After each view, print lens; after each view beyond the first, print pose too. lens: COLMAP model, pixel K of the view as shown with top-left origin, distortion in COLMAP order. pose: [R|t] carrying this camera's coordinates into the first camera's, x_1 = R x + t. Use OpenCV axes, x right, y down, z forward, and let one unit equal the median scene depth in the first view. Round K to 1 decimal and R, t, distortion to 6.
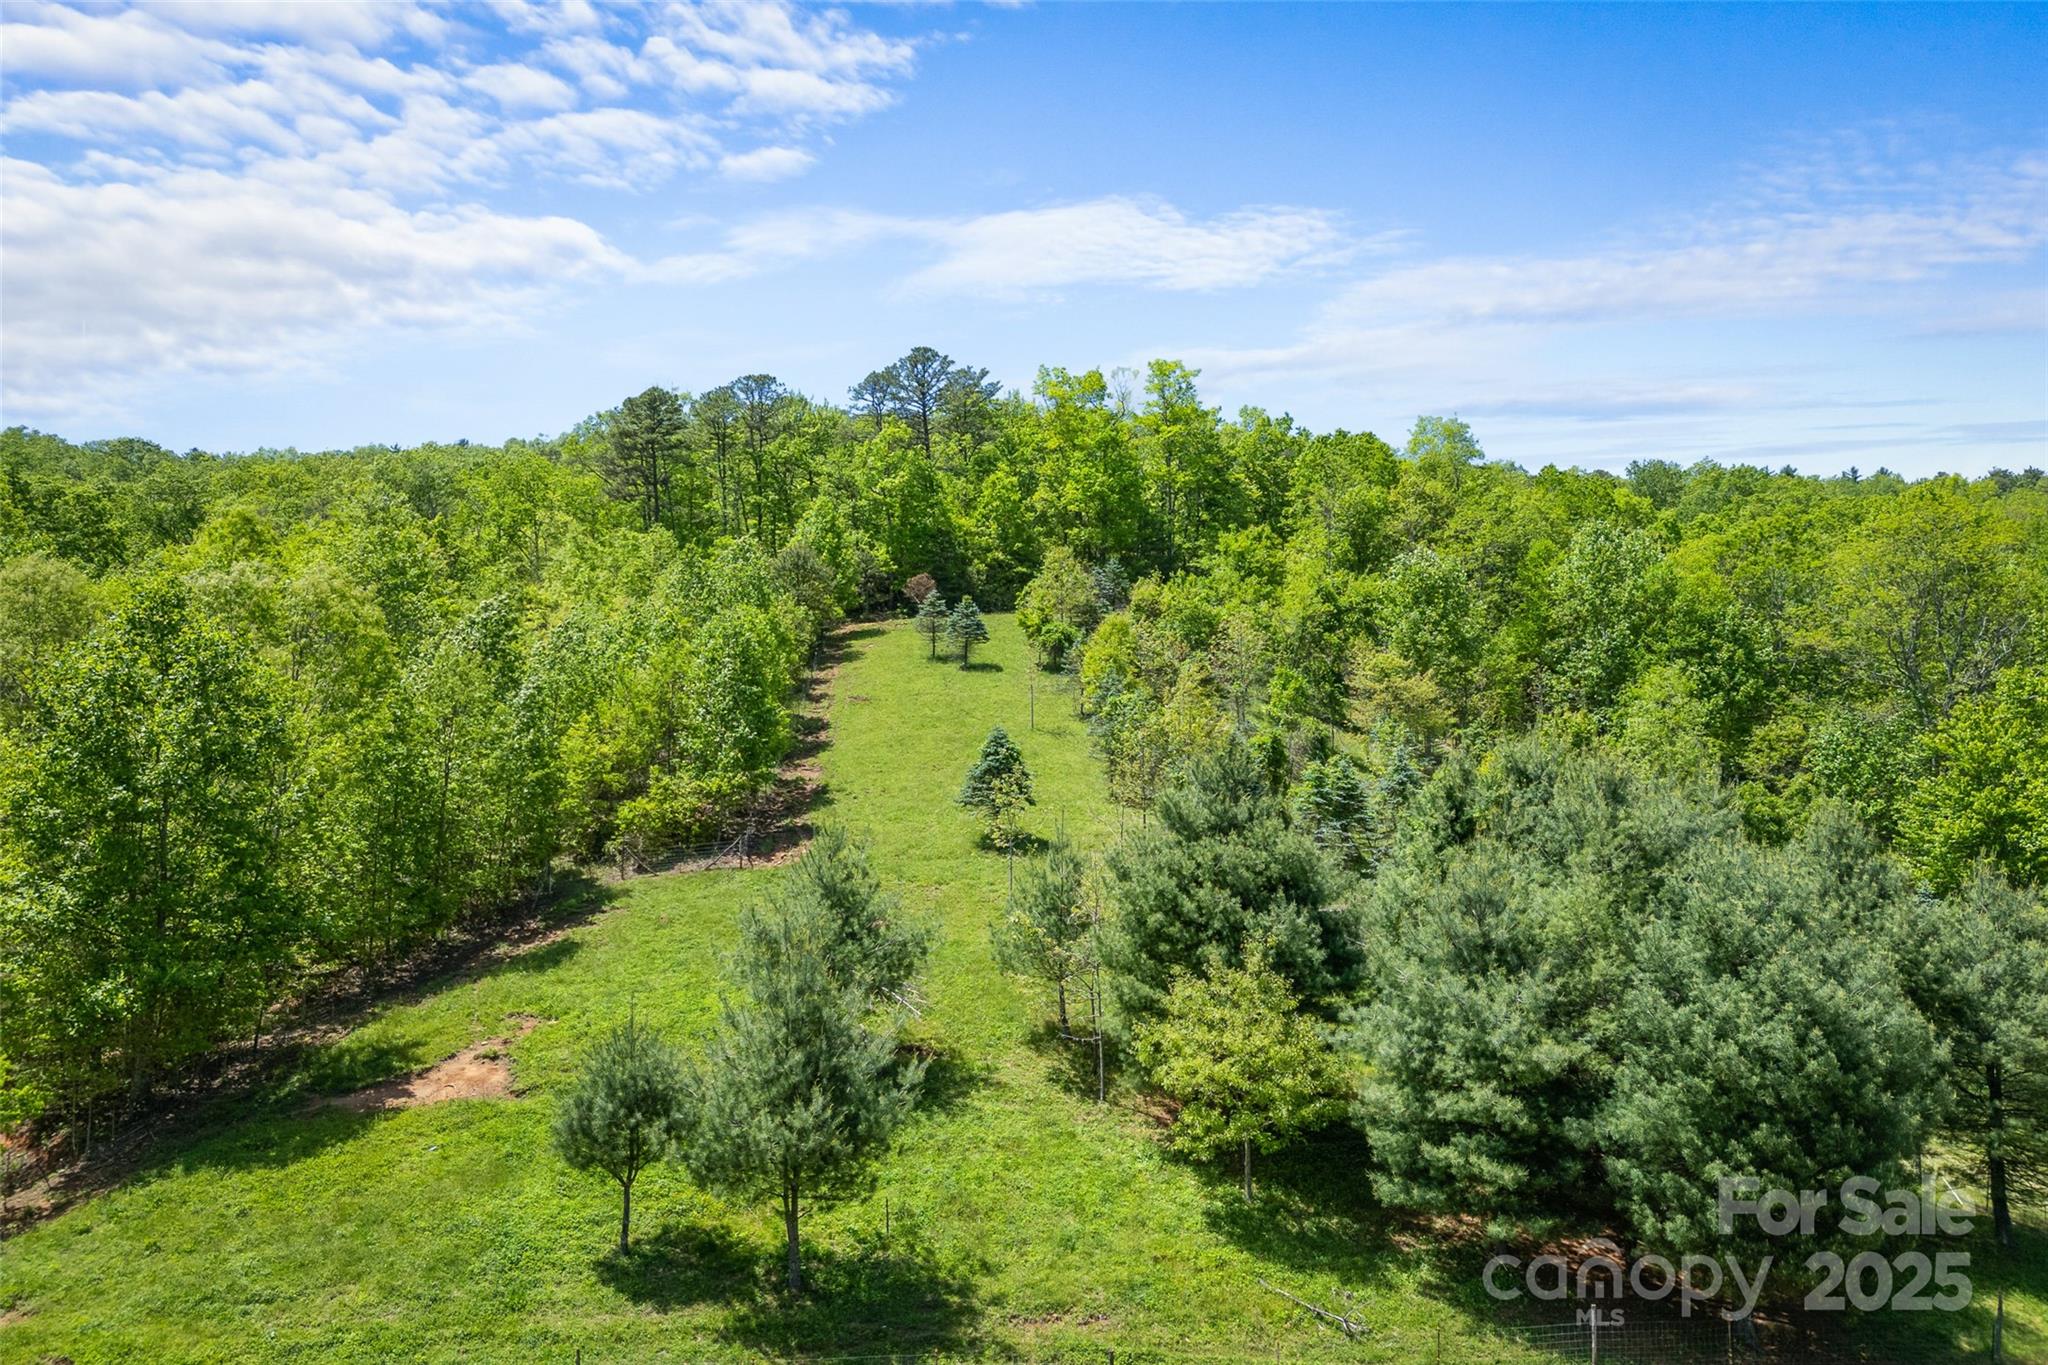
lens RADIAL K [[1421.8, 0, 1026.6], [0, 1421.8, 685.7], [0, 0, 1]] dist [0.069588, -0.065381]
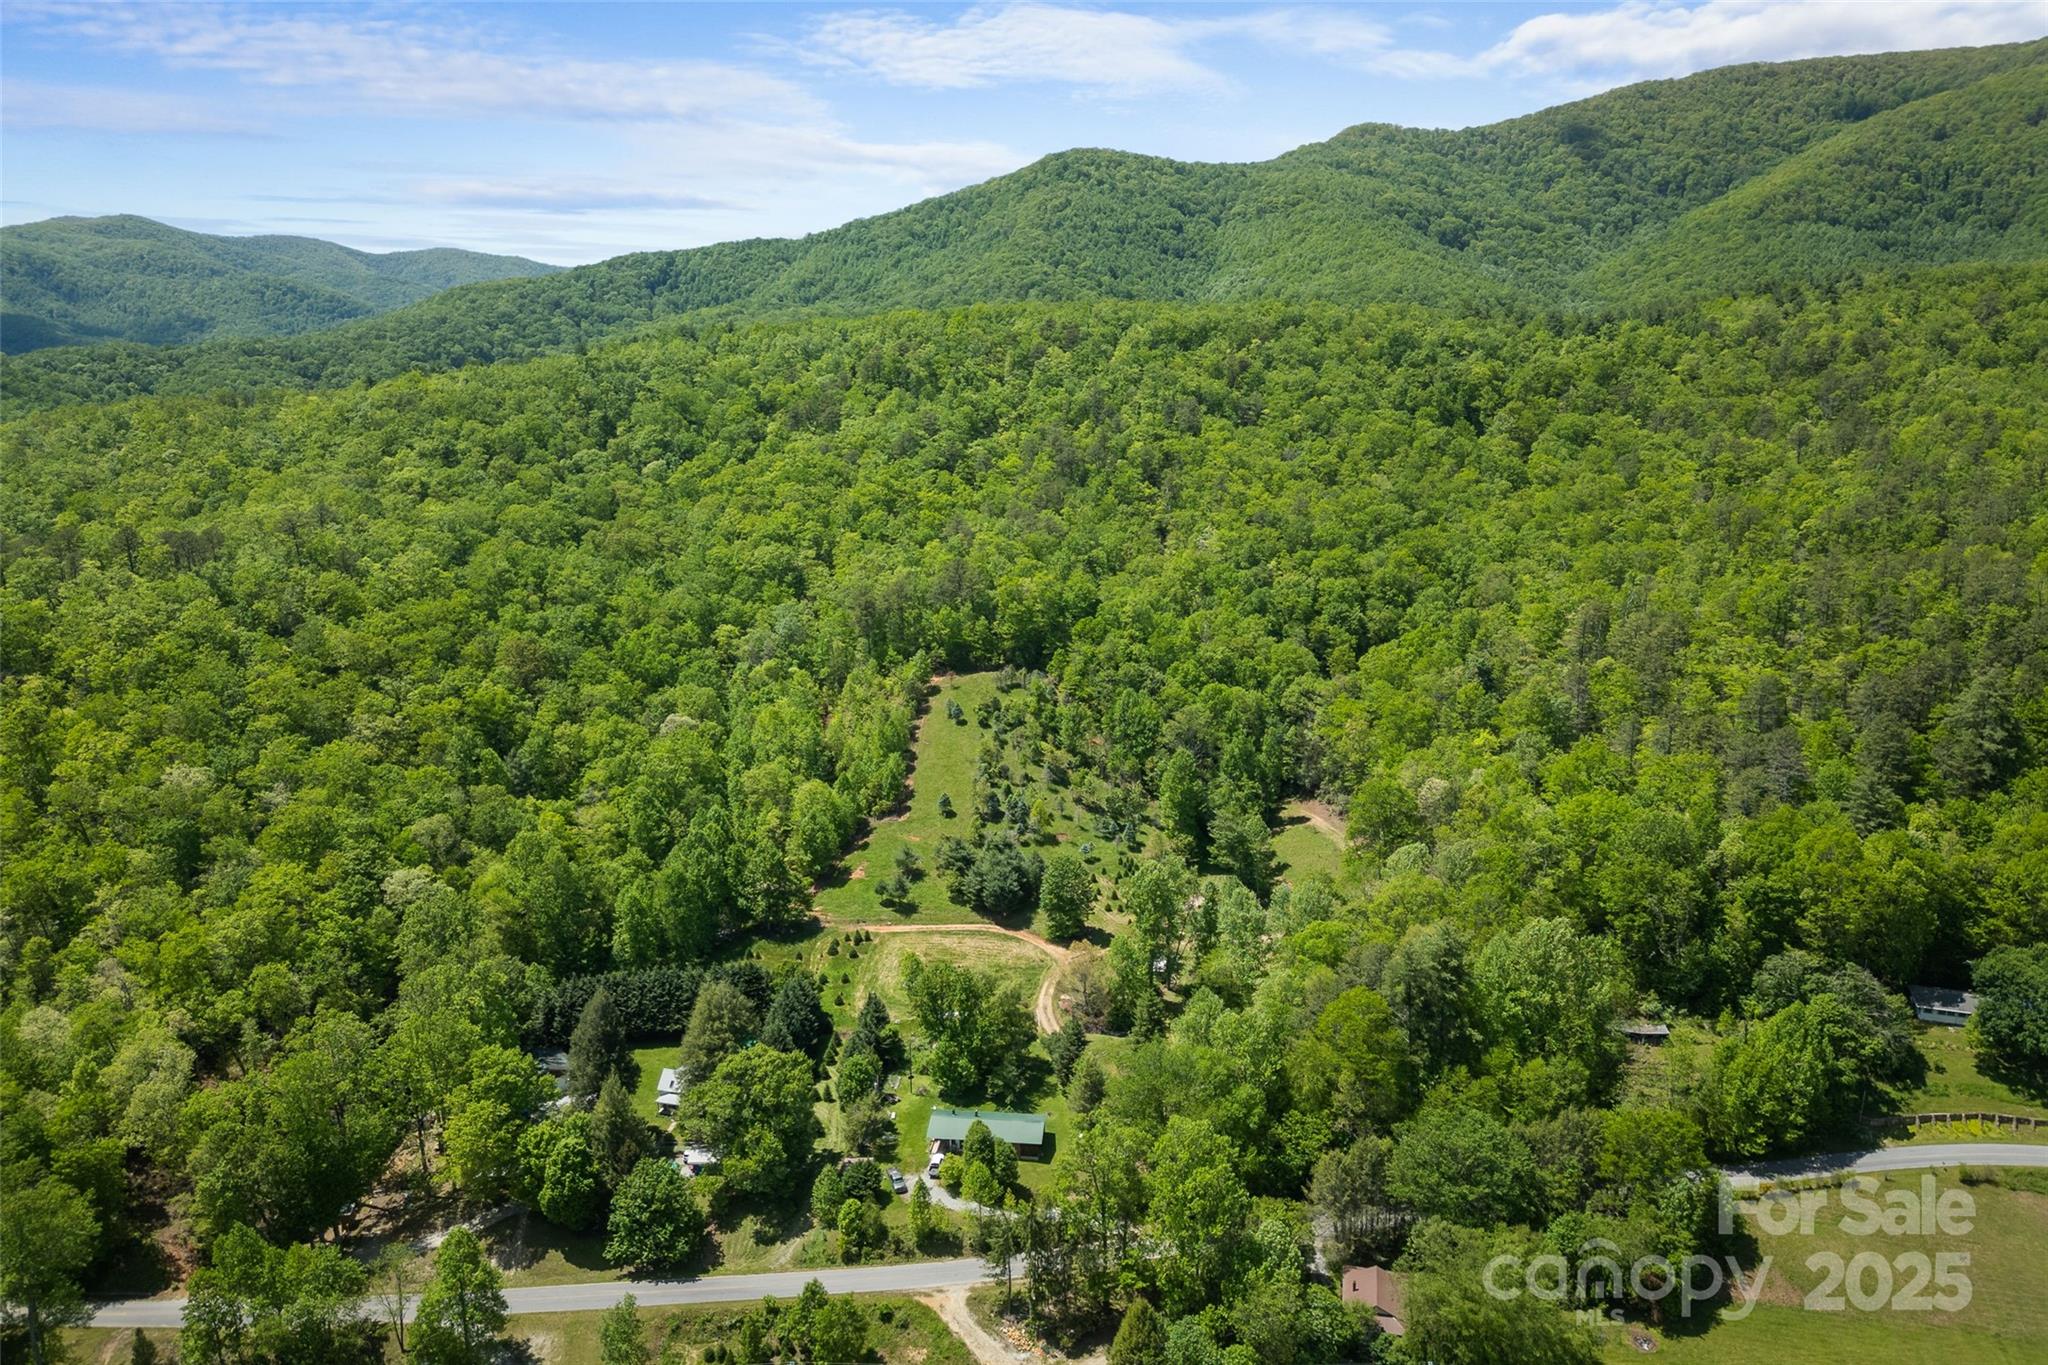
lens RADIAL K [[1423.8, 0, 1024.9], [0, 1423.8, 689.1], [0, 0, 1]] dist [0.087450, -0.099953]
pose [[0.990348, 0.021266, -0.136964, 1.286191], [0.028169, 0.936657, 0.349114, -2.804620], [0.135712, -0.349603, 0.927017, -4.764593]]
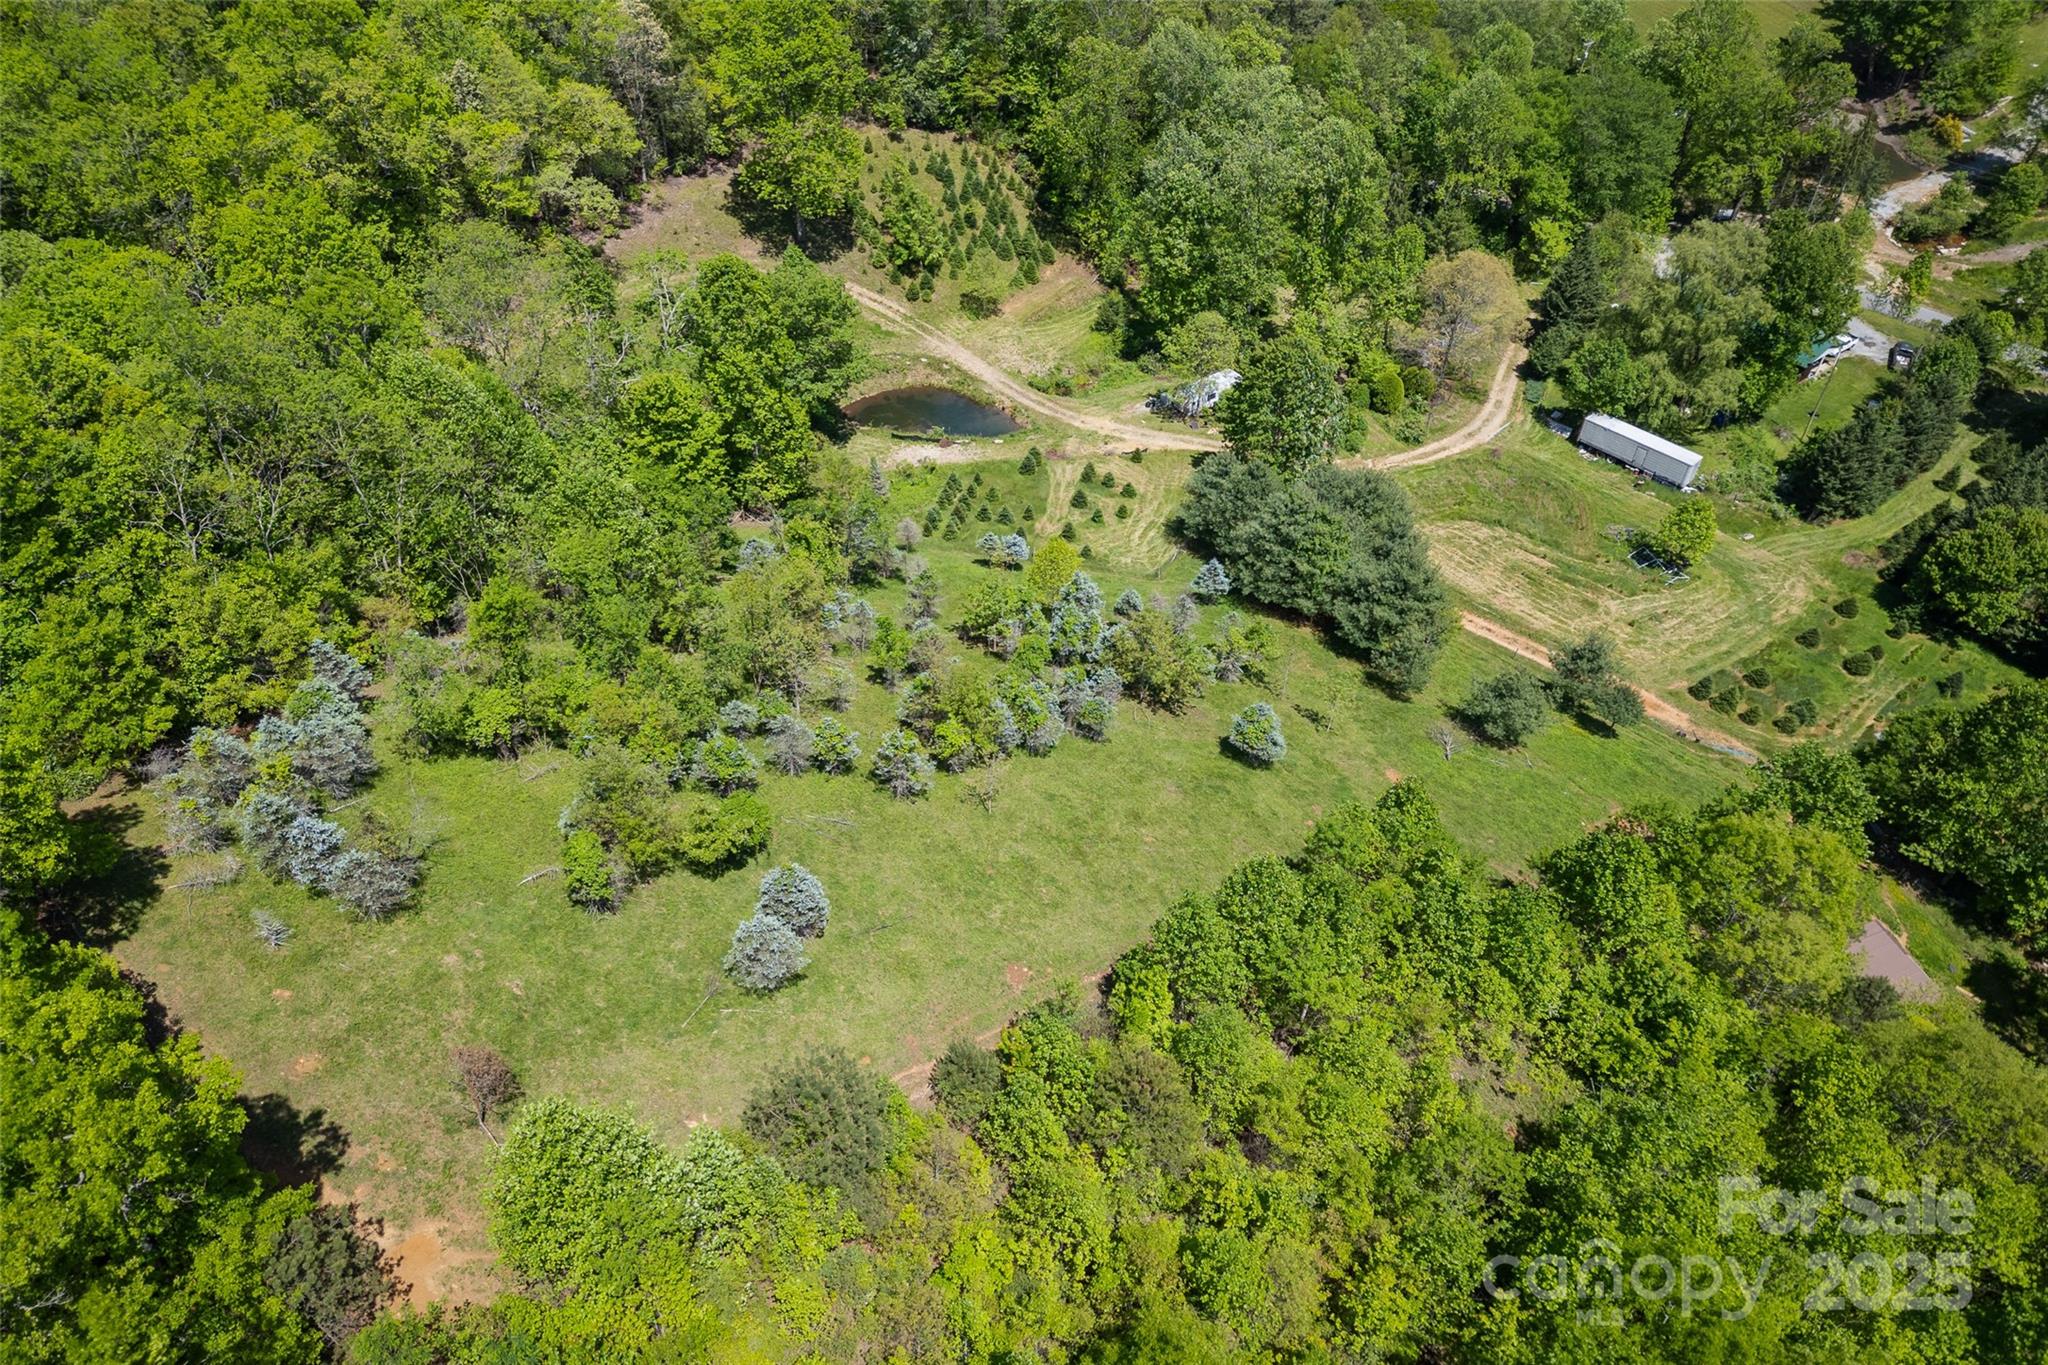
lens RADIAL K [[1423.8, 0, 1024.9], [0, 1423.8, 689.1], [0, 0, 1]] dist [0.087450, -0.099953]
pose [[-0.596207, -0.560323, 0.574957, -0.900501], [-0.108738, 0.765922, 0.633672, -1.114148], [-0.795433, 0.315280, -0.517576, 2.568510]]
